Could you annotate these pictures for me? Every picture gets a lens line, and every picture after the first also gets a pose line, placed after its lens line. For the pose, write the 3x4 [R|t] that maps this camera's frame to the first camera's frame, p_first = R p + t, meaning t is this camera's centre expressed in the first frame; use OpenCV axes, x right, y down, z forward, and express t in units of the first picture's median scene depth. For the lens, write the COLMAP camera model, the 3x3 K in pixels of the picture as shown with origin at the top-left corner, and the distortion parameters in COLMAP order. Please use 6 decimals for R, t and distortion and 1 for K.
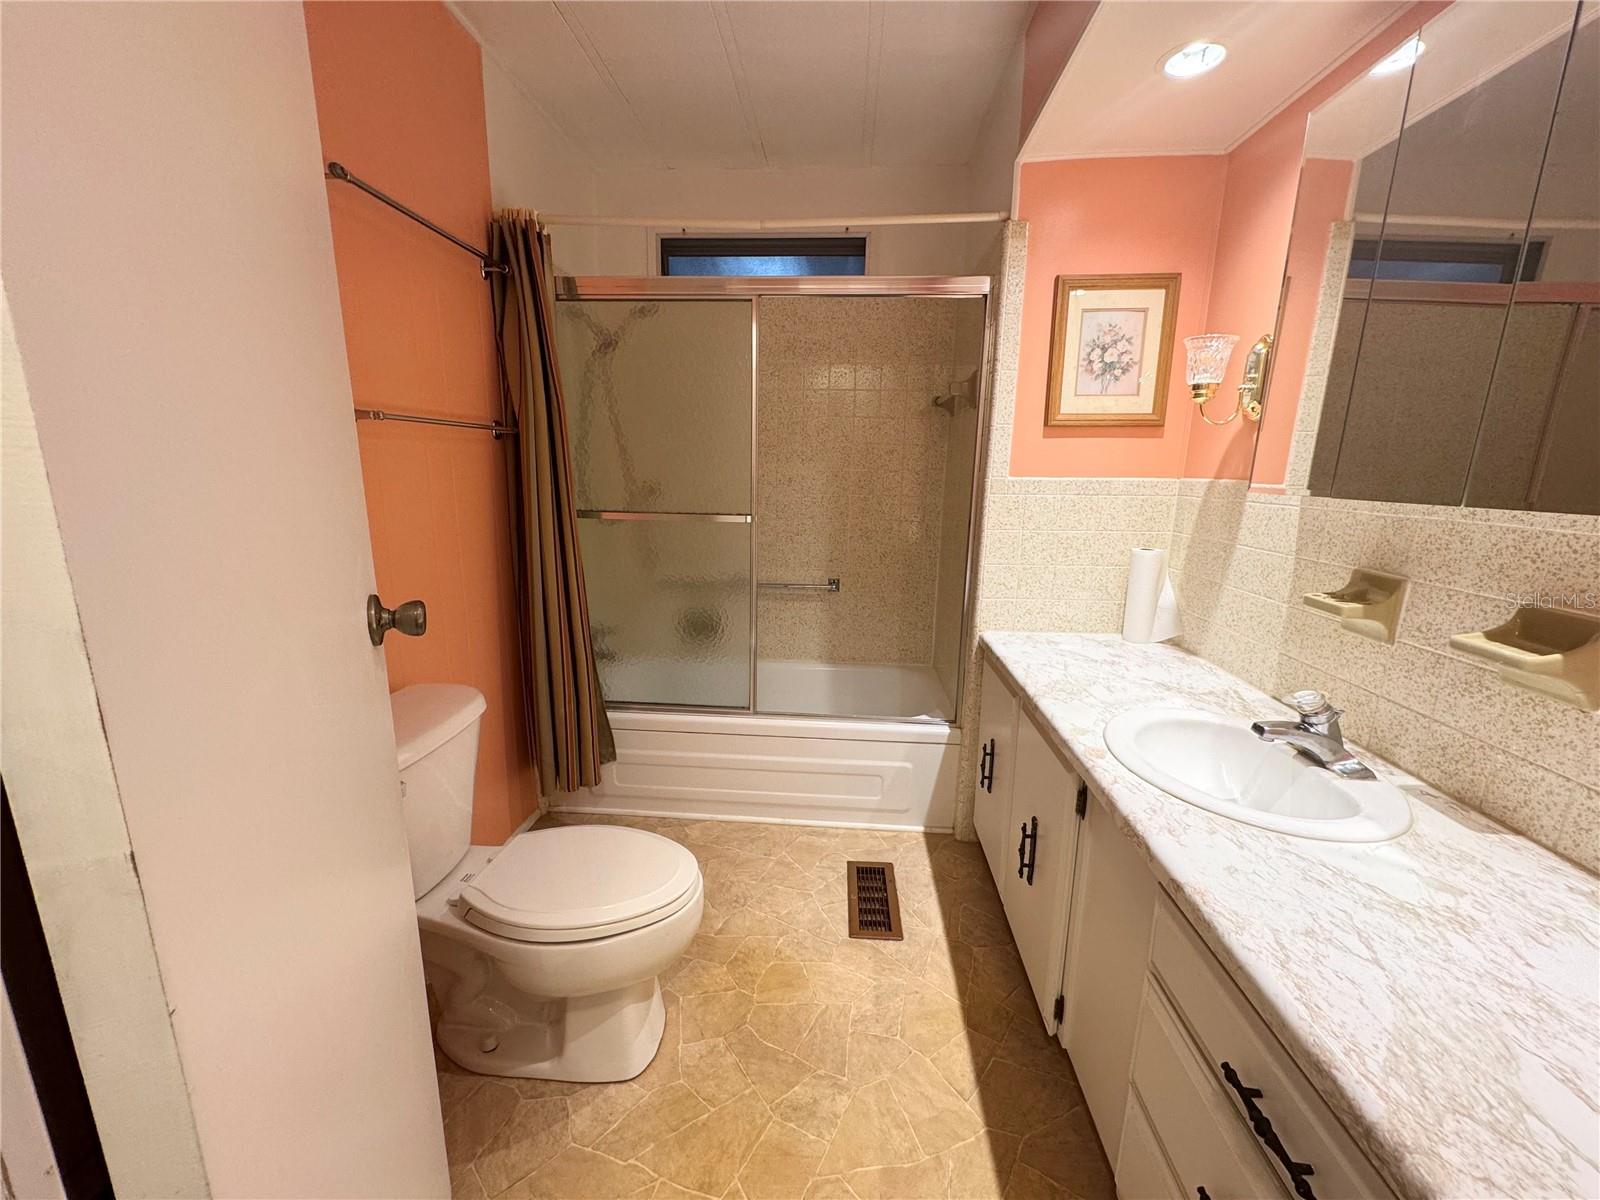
lens RADIAL K [[636.5, 0, 799.2], [0, 636.5, 601.1], [0, 0, 1]] dist [-0.004466, 0.000275]
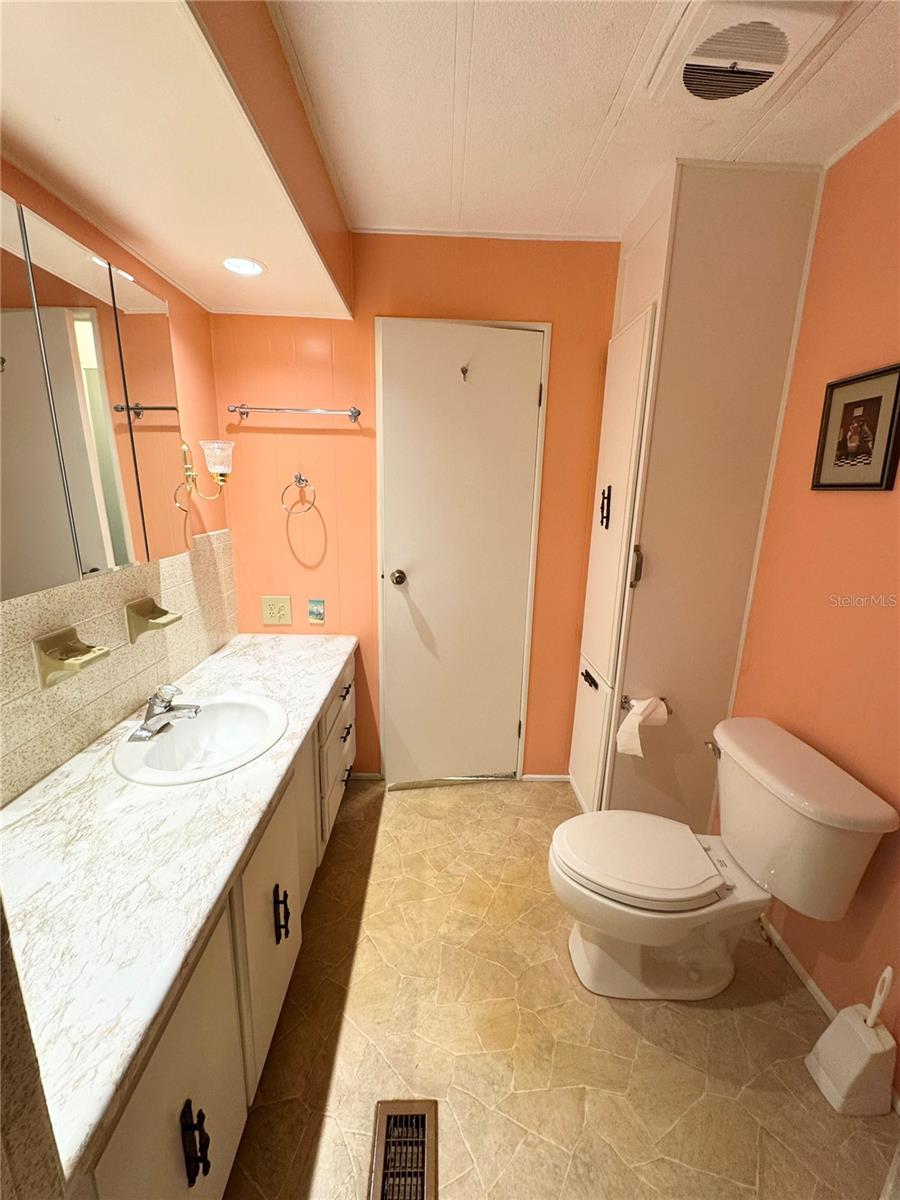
lens RADIAL K [[477.3, 0, 449.2], [0, 477.3, 599.7], [0, 0, 1]] dist [-0.004466, 0.000275]
pose [[-0.995528, -0.019201, -0.092494, 0.158674], [-0.057443, 0.900345, 0.431369, -0.448569], [0.074994, 0.434753, -0.897422, 1.495009]]
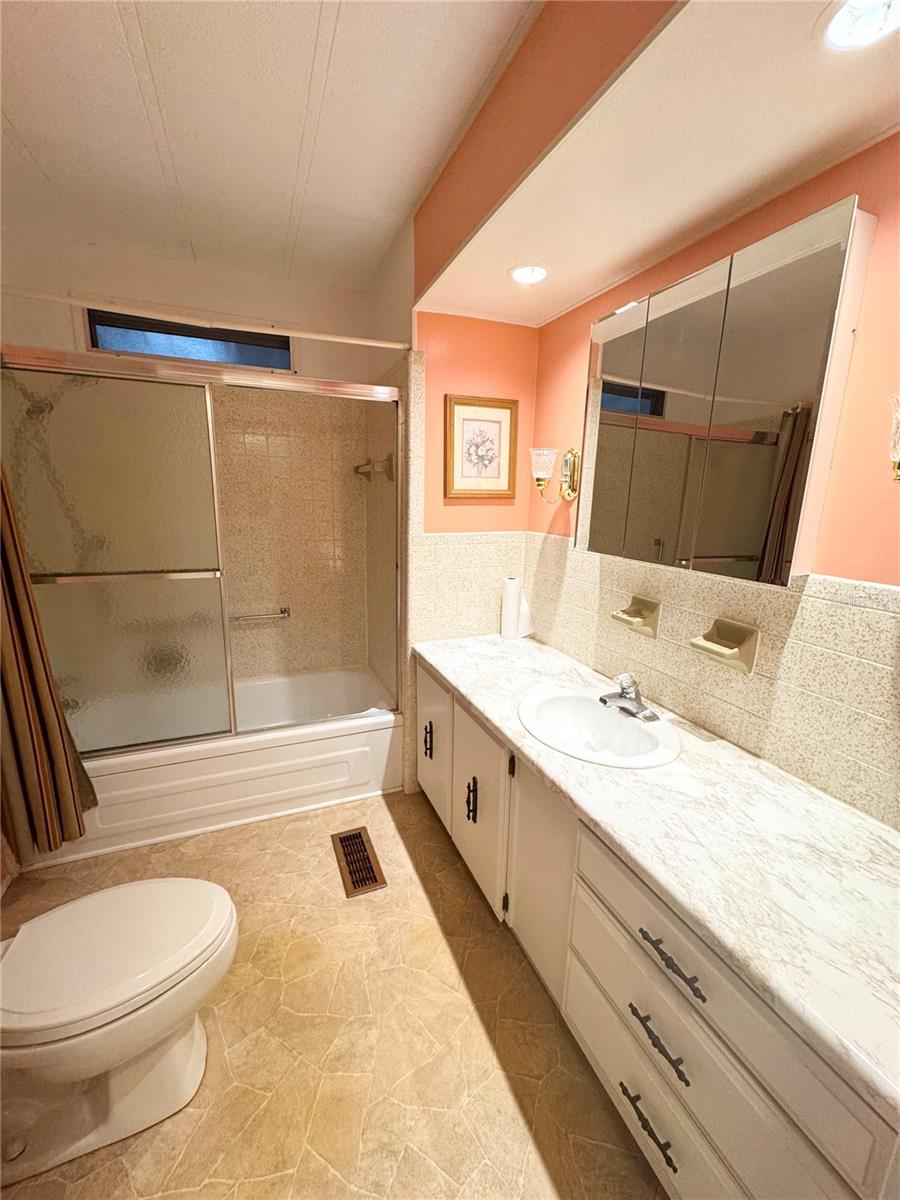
lens RADIAL K [[477.3, 0, 450.8], [0, 477.3, 599.3], [0, 0, 1]] dist [-0.004466, 0.000275]
pose [[0.895249, -0.091071, 0.436160, -0.115102], [0.085509, 0.995810, 0.032414, -0.103400], [-0.437284, 0.008277, 0.899285, 0.037376]]
